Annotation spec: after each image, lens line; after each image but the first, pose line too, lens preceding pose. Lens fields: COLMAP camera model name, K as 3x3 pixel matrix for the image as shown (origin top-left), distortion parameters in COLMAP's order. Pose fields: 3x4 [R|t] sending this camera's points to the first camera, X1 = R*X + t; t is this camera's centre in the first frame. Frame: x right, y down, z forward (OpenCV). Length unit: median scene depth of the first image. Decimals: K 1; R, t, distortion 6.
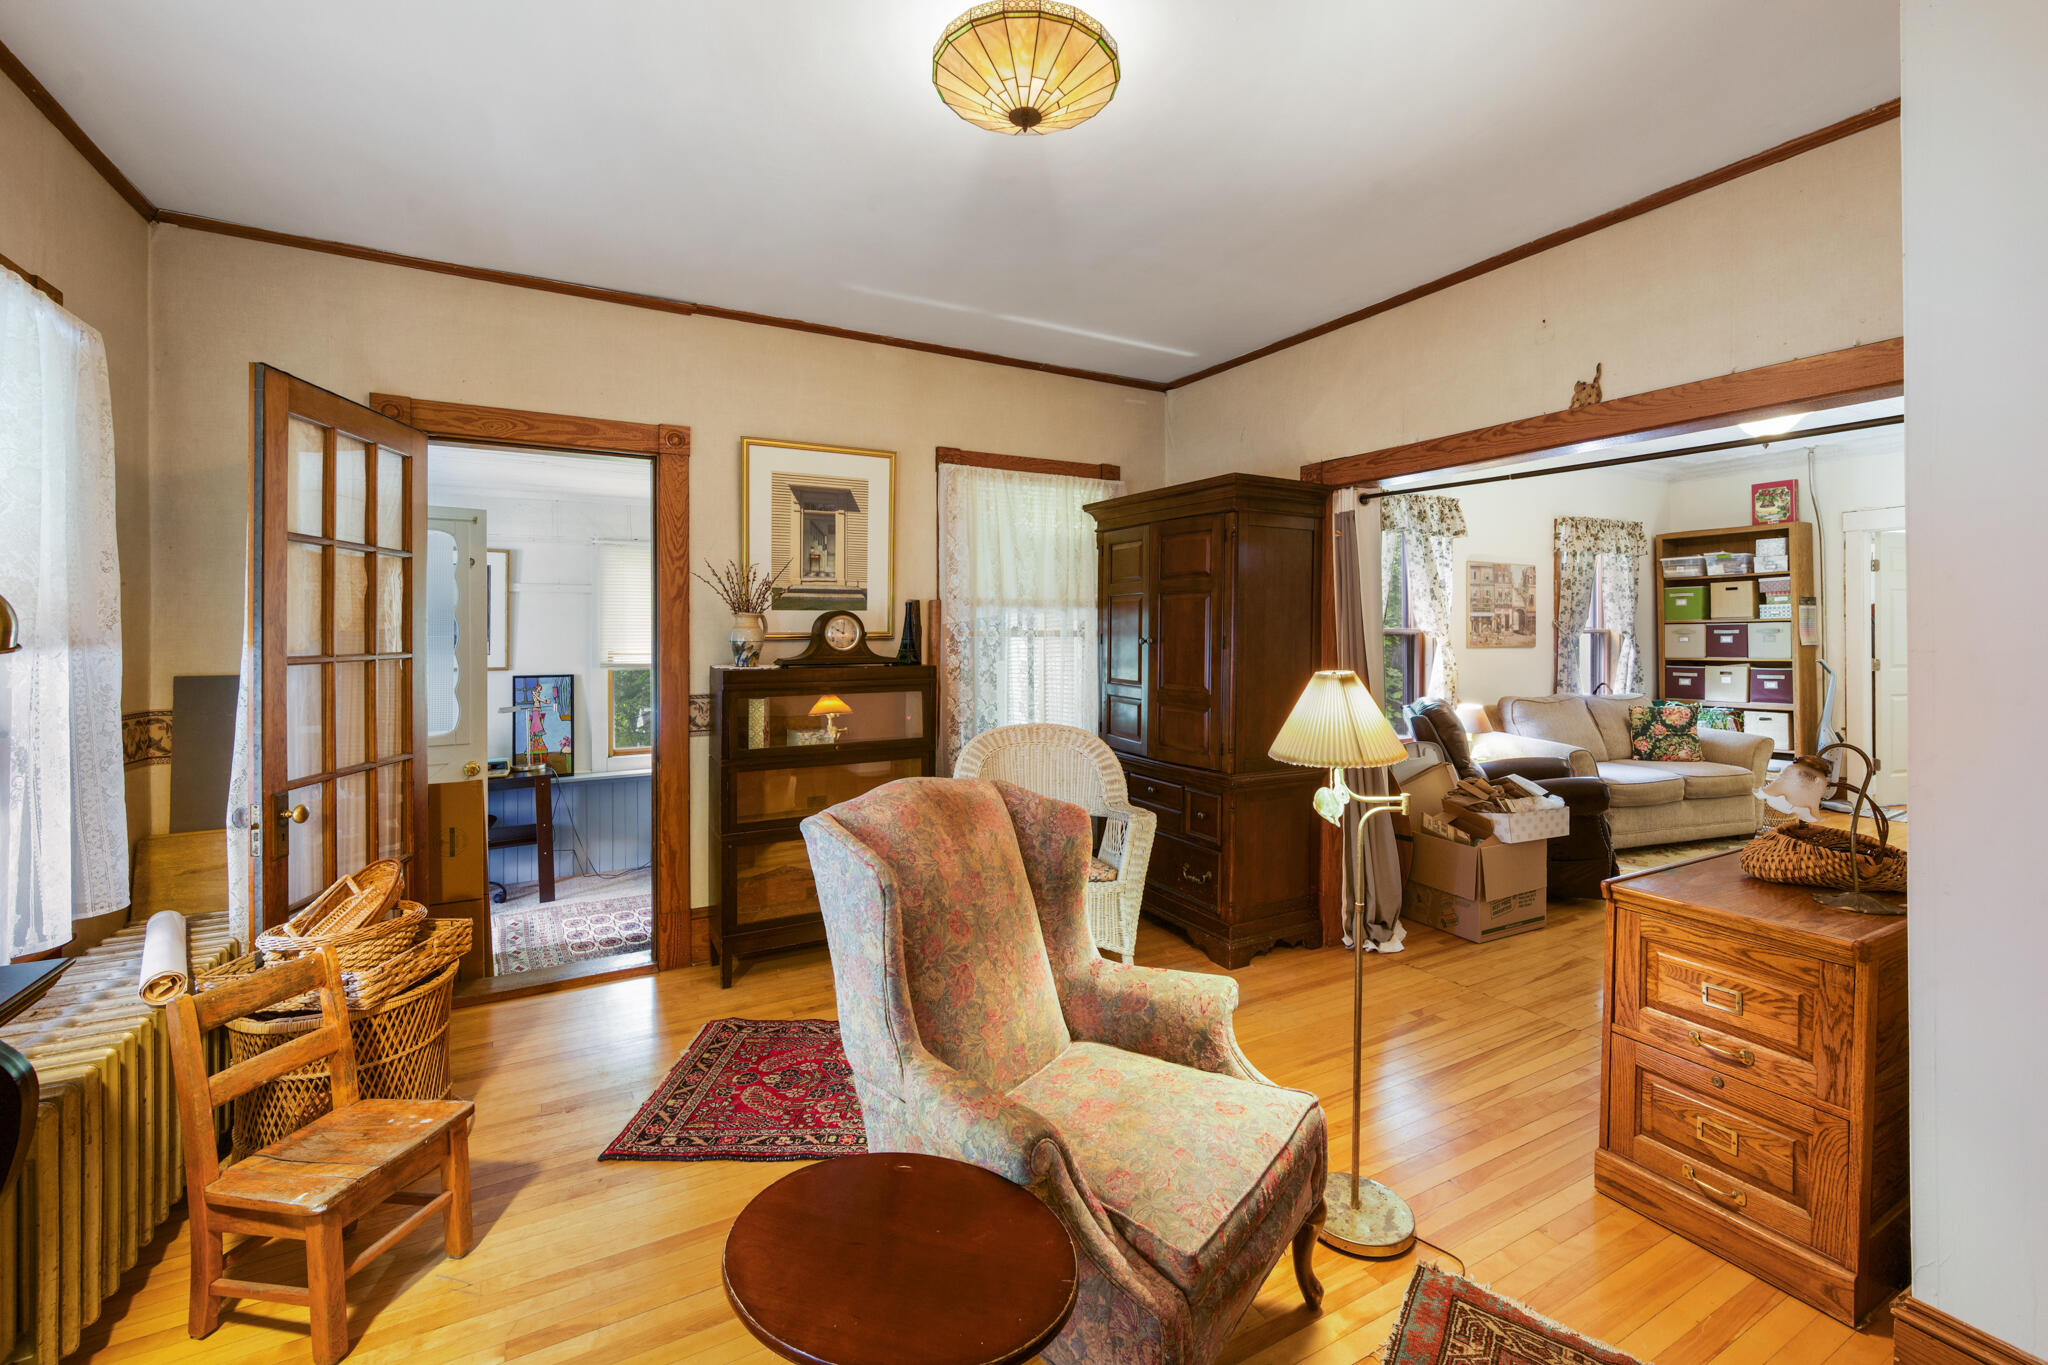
lens RADIAL K [[864.9, 0, 1014.0], [0, 864.9, 644.7], [0, 0, 1]] dist [-0.002328, -0.000382]
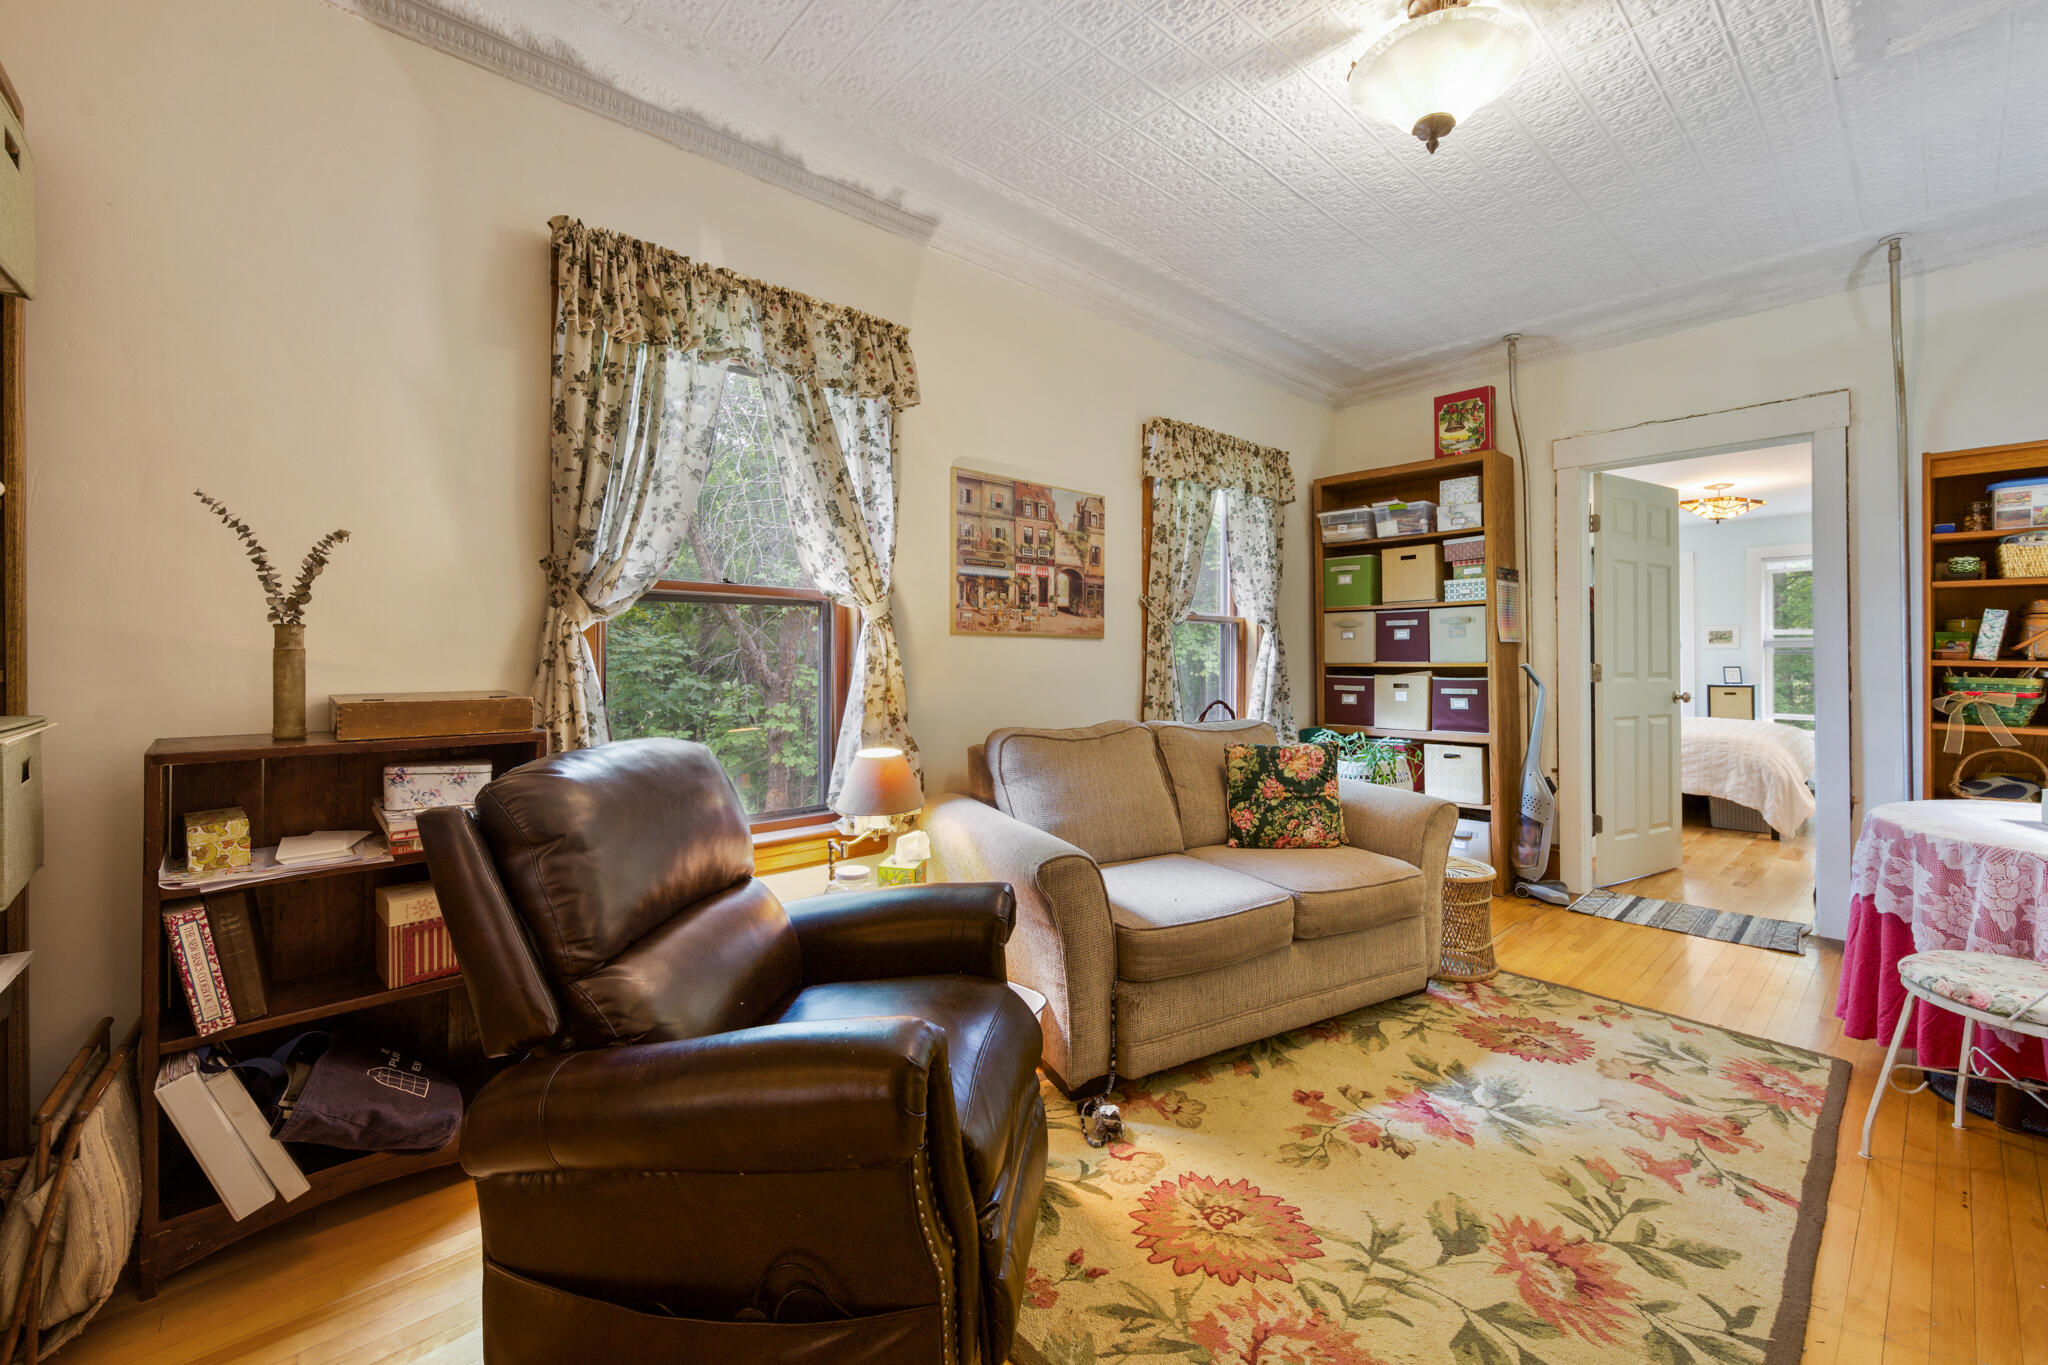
lens RADIAL K [[826.7, 0, 1019.3], [0, 826.7, 653.7], [0, 0, 1]] dist [-0.001817, 0.000714]
pose [[0.976624, 0.010668, 0.214692, 0.424177], [-0.007715, 0.999864, -0.014586, 0.020922], [-0.214818, 0.012589, 0.976573, 0.468337]]
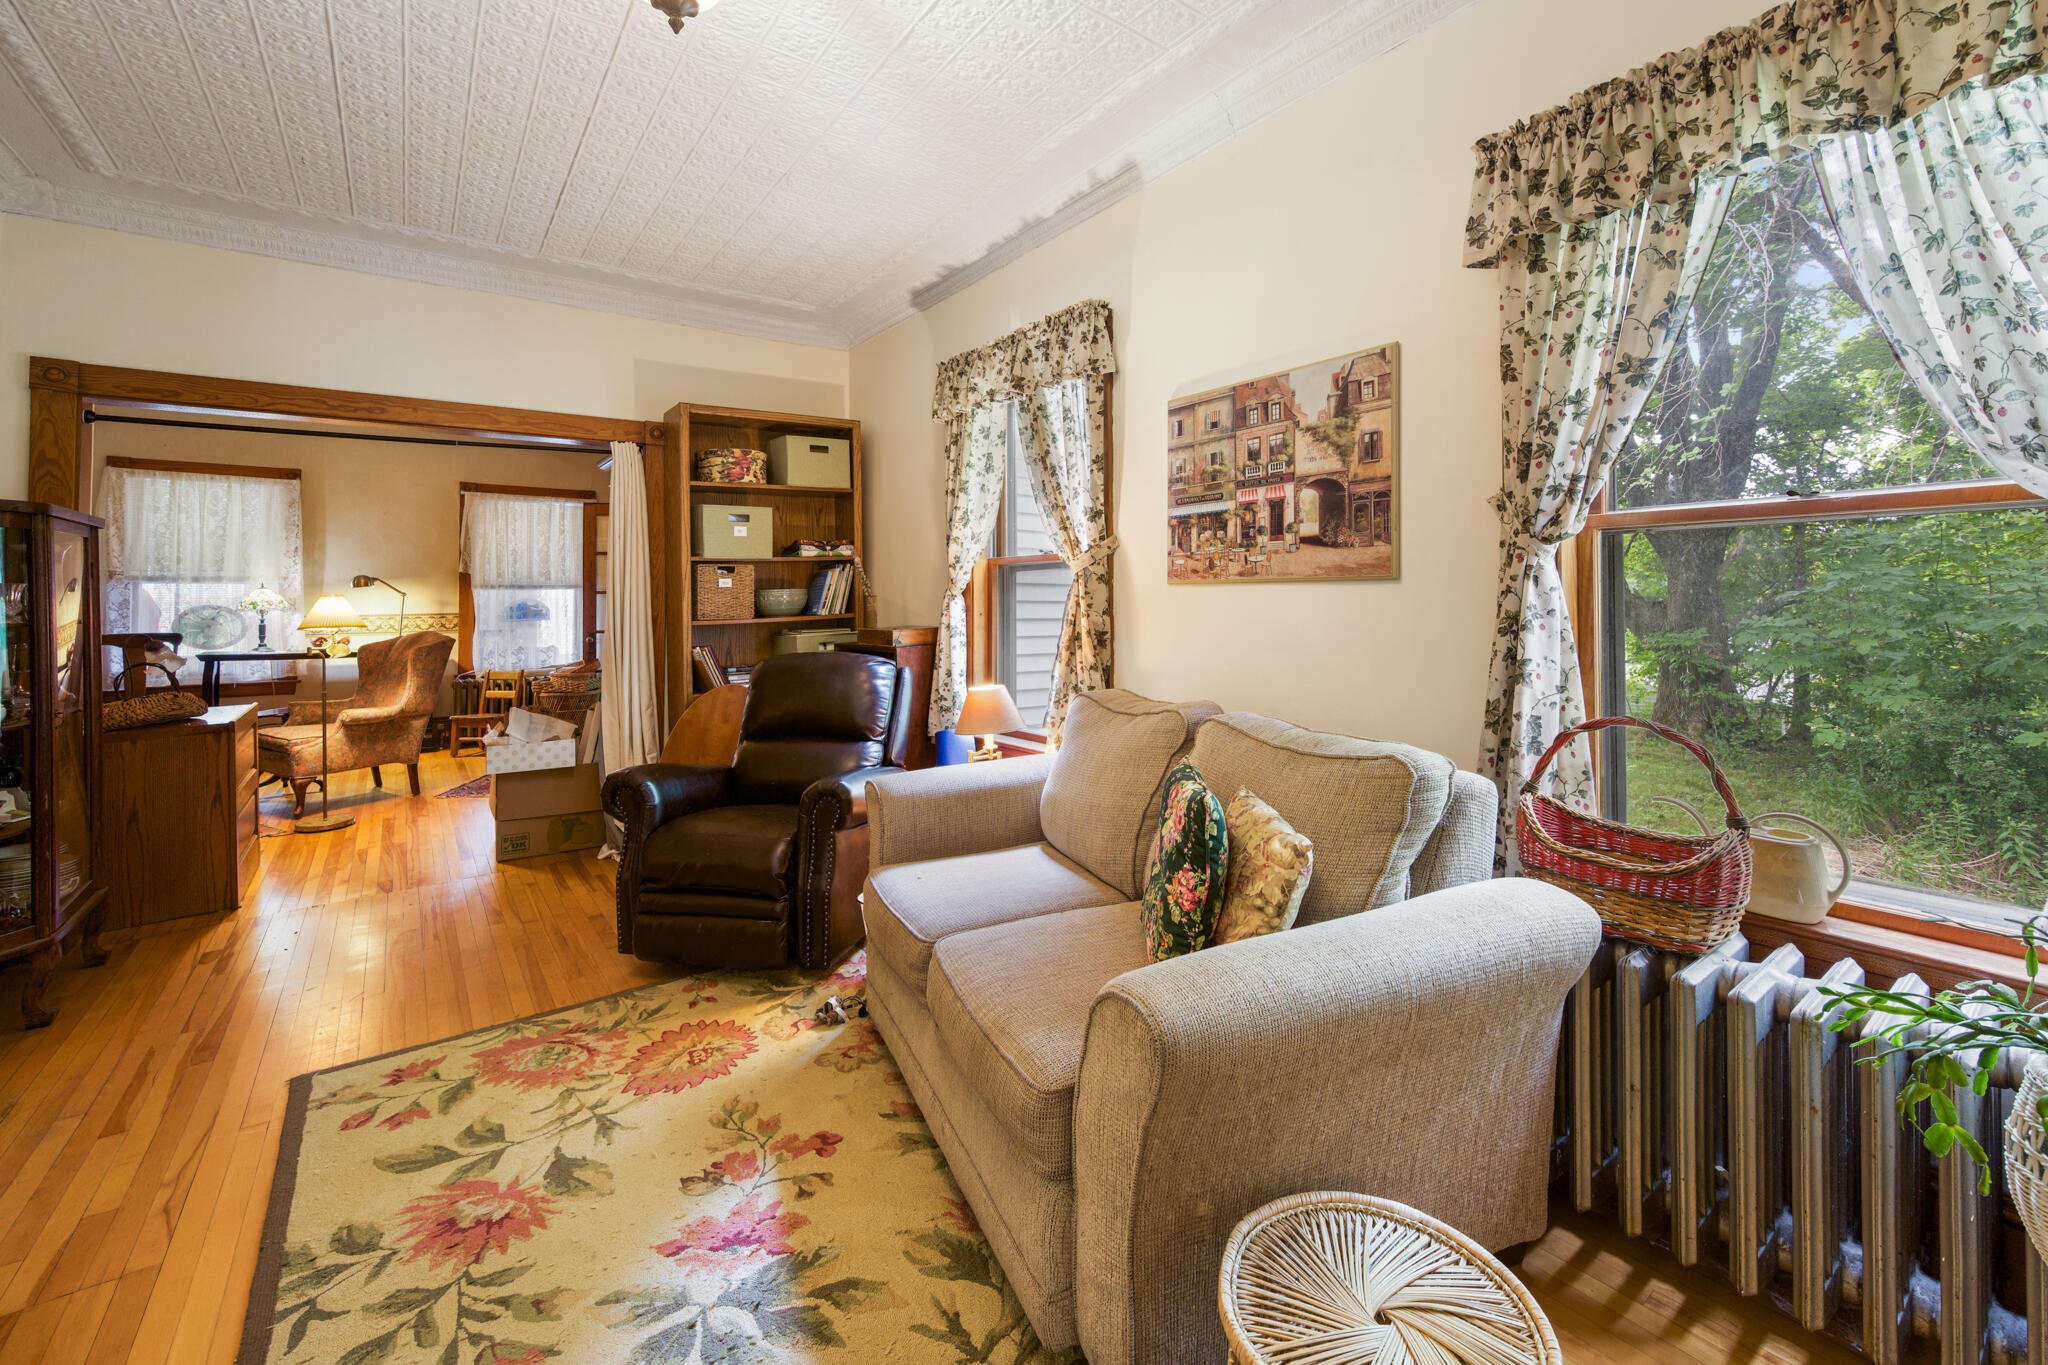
lens RADIAL K [[826.7, 0, 1023.3], [0, 826.7, 583.5], [0, 0, 1]] dist [-0.001817, 0.000714]
pose [[0.137478, -0.012220, -0.990429, 0.894079], [0.000439, 0.999925, -0.012276, 0.008392], [0.990505, 0.001253, 0.137473, 0.794918]]
